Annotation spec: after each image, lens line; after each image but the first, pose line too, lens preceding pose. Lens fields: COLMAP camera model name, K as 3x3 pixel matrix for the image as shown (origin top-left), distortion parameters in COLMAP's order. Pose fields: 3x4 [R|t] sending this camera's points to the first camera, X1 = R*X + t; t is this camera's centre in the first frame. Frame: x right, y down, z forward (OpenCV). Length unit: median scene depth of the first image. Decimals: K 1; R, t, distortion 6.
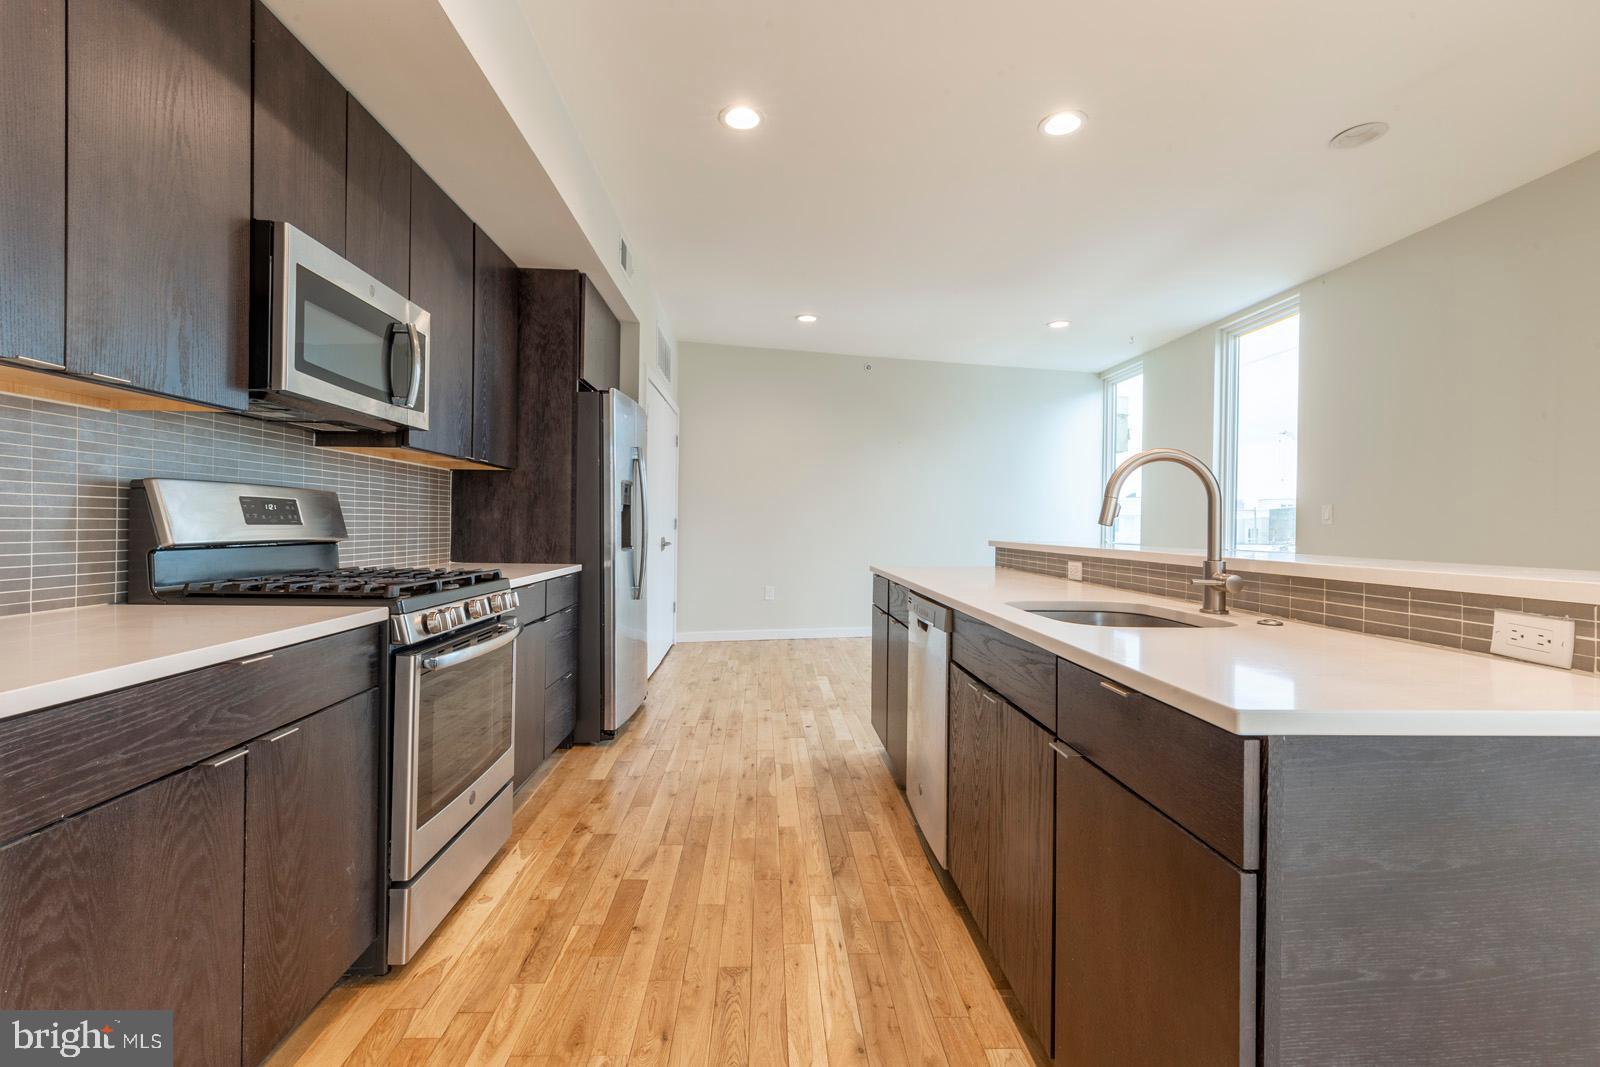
lens RADIAL K [[730.0, 0, 787.0], [0, 730.0, 529.2], [0, 0, 1]] dist [0.004645, -0.000006]
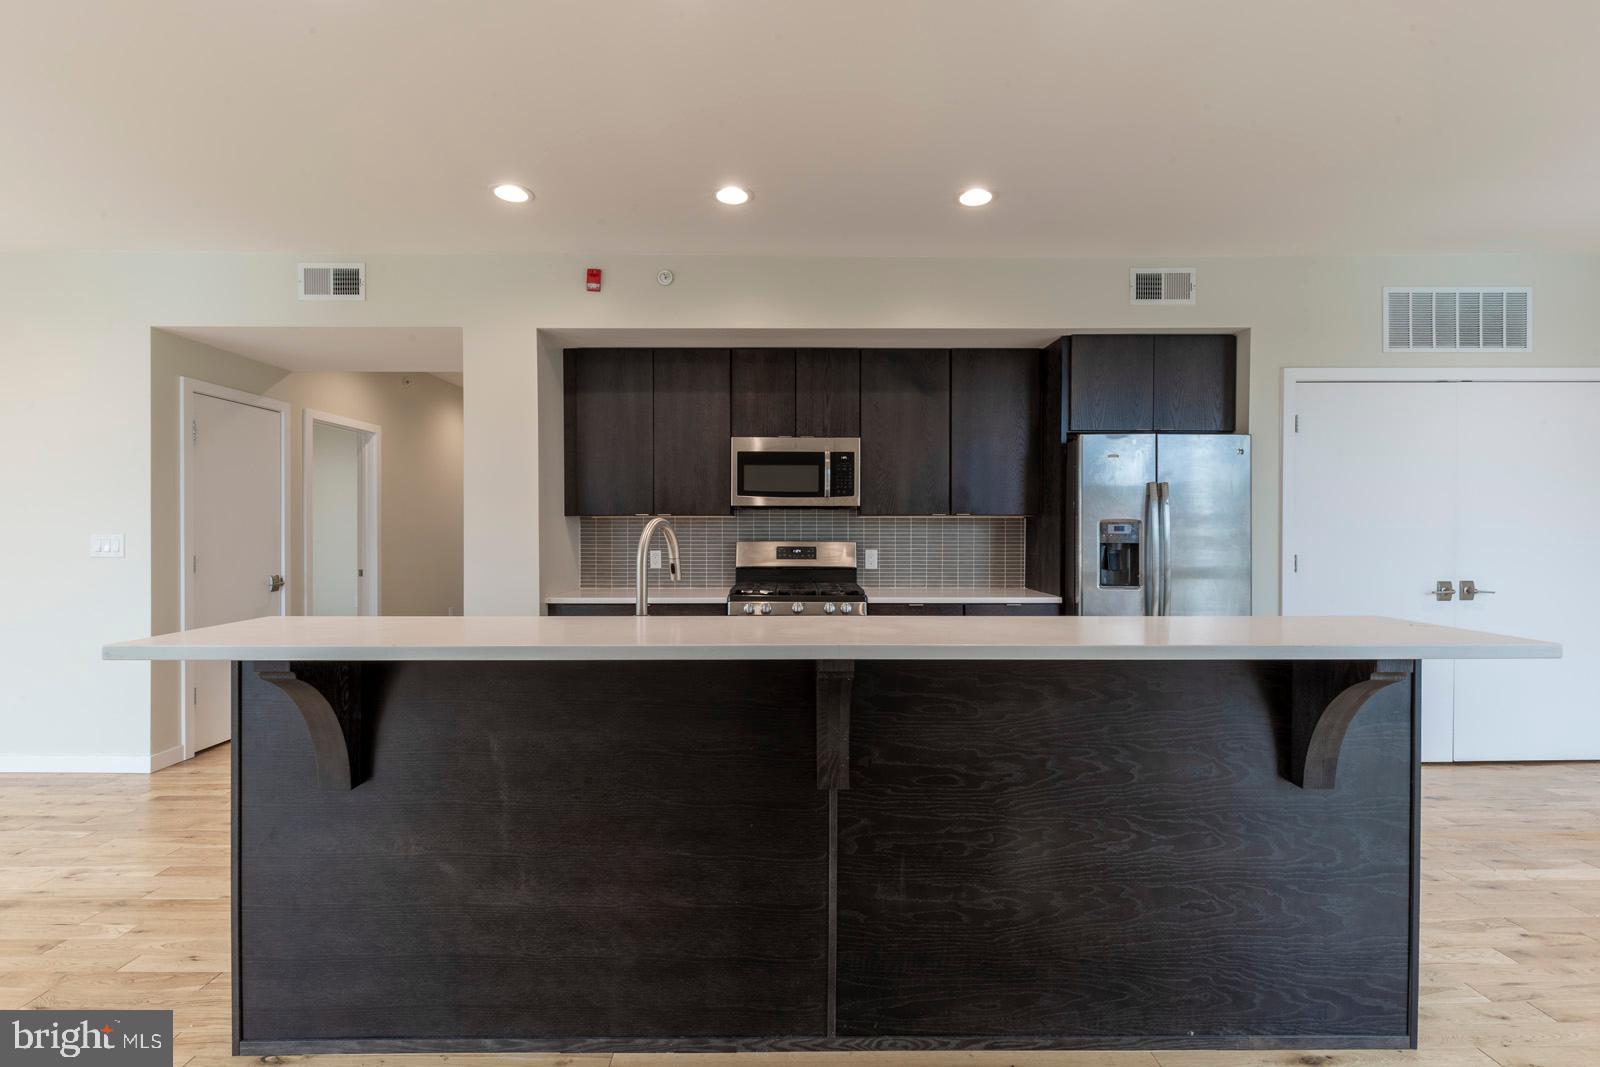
lens RADIAL K [[720.8, 0, 795.2], [0, 720.8, 535.4], [0, 0, 1]] dist [0.003946, -0.001701]
pose [[-0.023004, -0.006274, -0.999716, 1.399961], [-0.006823, 0.999958, -0.006118, -0.063030], [0.999712, 0.006681, -0.023046, 1.035425]]
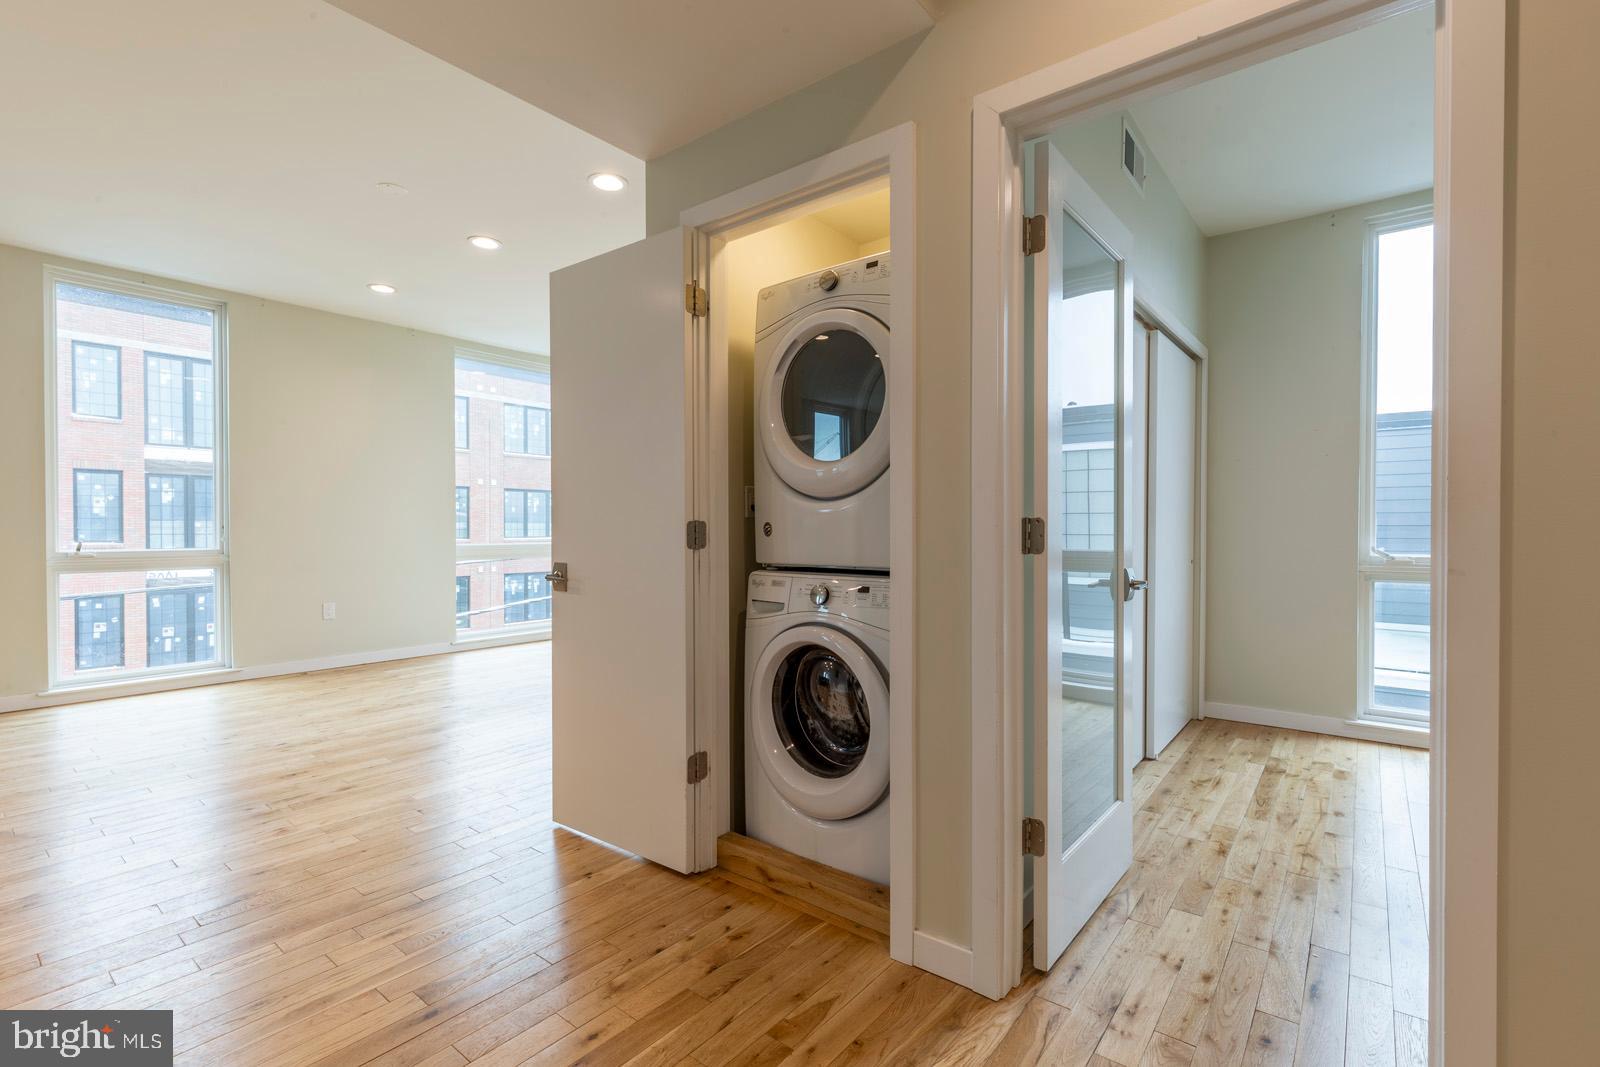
lens RADIAL K [[726.0, 0, 796.4], [0, 726.0, 535.7], [0, 0, 1]] dist [0.001012, -0.000226]
pose [[-0.764967, -0.019943, 0.643761, -1.287791], [-0.006835, 0.999716, 0.022848, -0.014462], [-0.644033, 0.013078, -0.764886, 0.139692]]
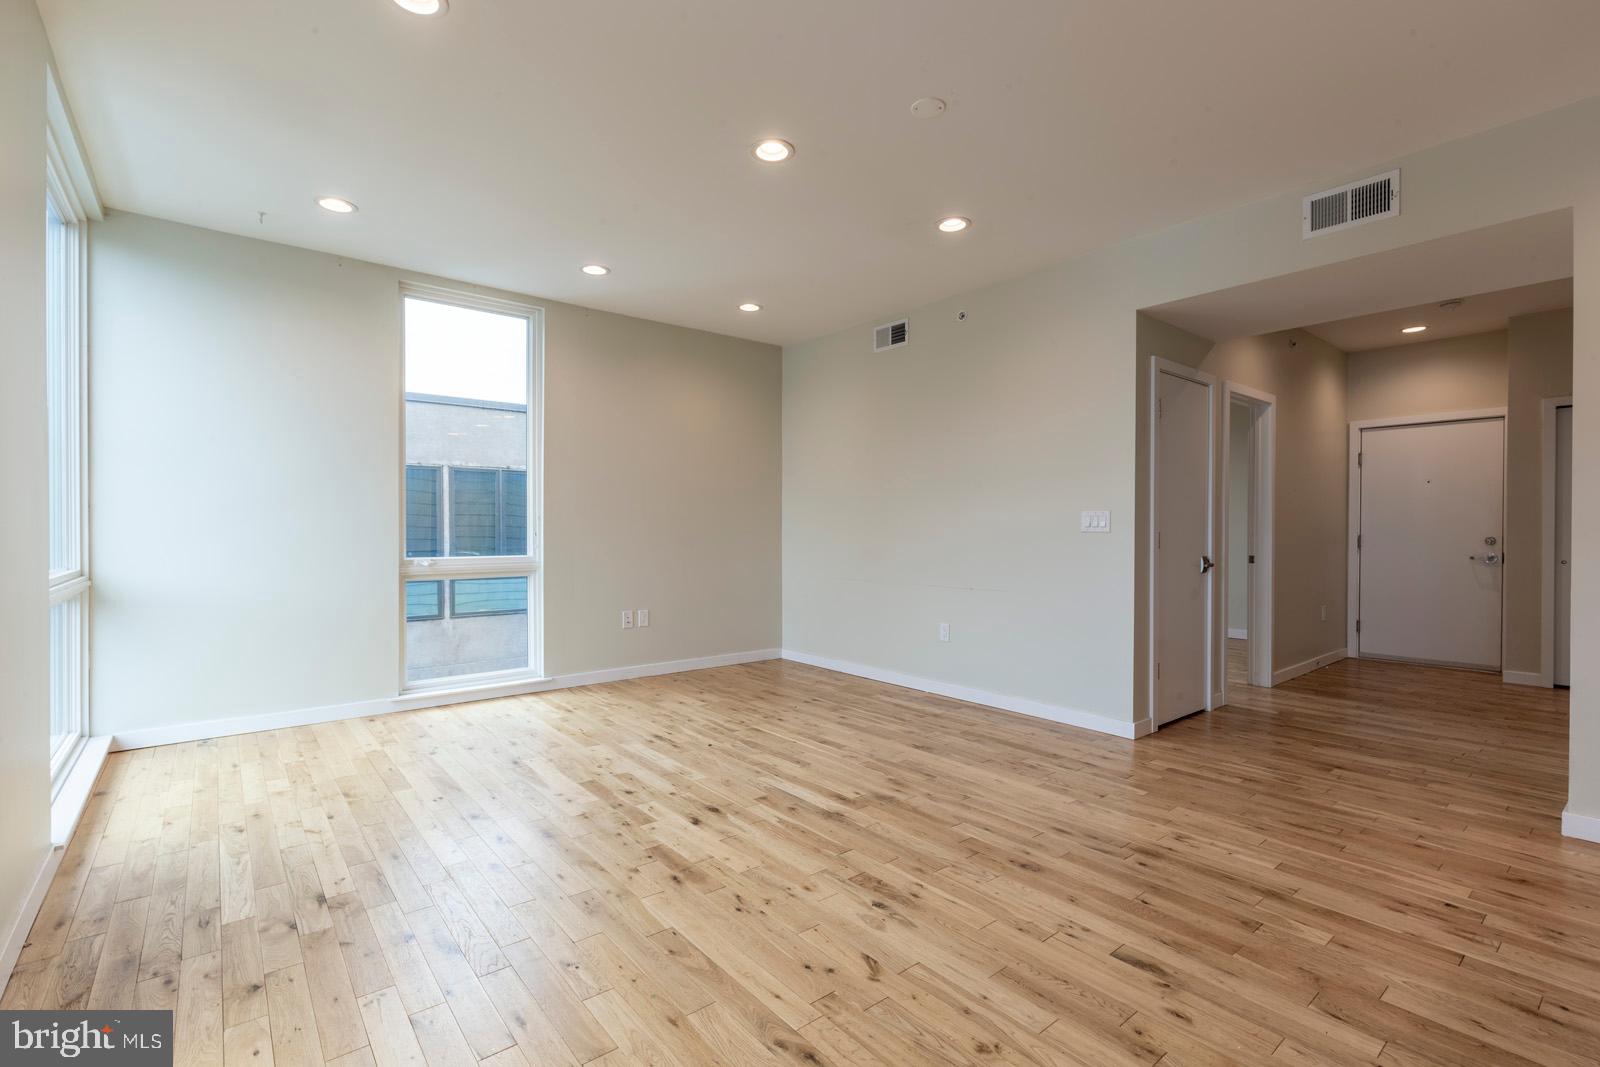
lens RADIAL K [[720.8, 0, 795.2], [0, 720.8, 535.4], [0, 0, 1]] dist [0.003946, -0.001701]
pose [[-0.793933, -0.008345, -0.607949, 1.474020], [-0.013014, 0.999910, 0.003270, 0.004067], [0.607867, 0.010508, -0.793970, 0.345303]]
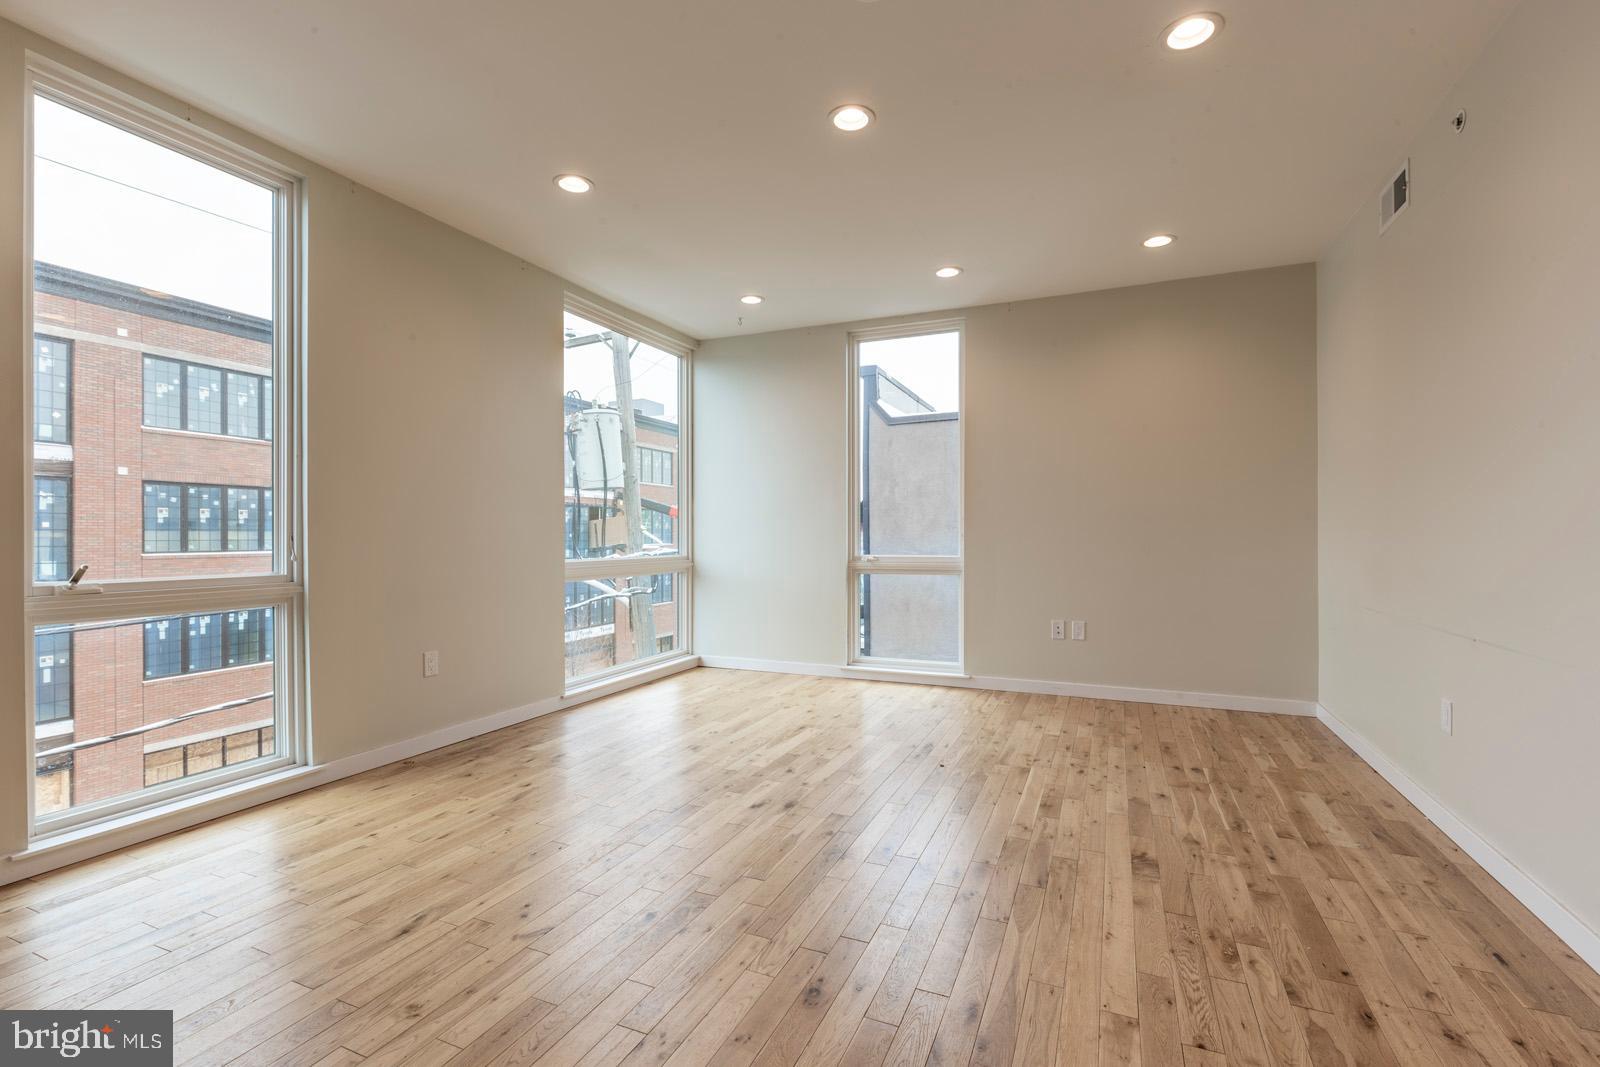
lens RADIAL K [[721.9, 0, 796.7], [0, 721.9, 533.8], [0, 0, 1]] dist [0.000234, -0.000810]
pose [[-0.903849, -0.009702, 0.427742, 0.156142], [-0.007003, 0.999944, 0.007881, -0.001933], [-0.427795, 0.004128, -0.903867, 0.416079]]
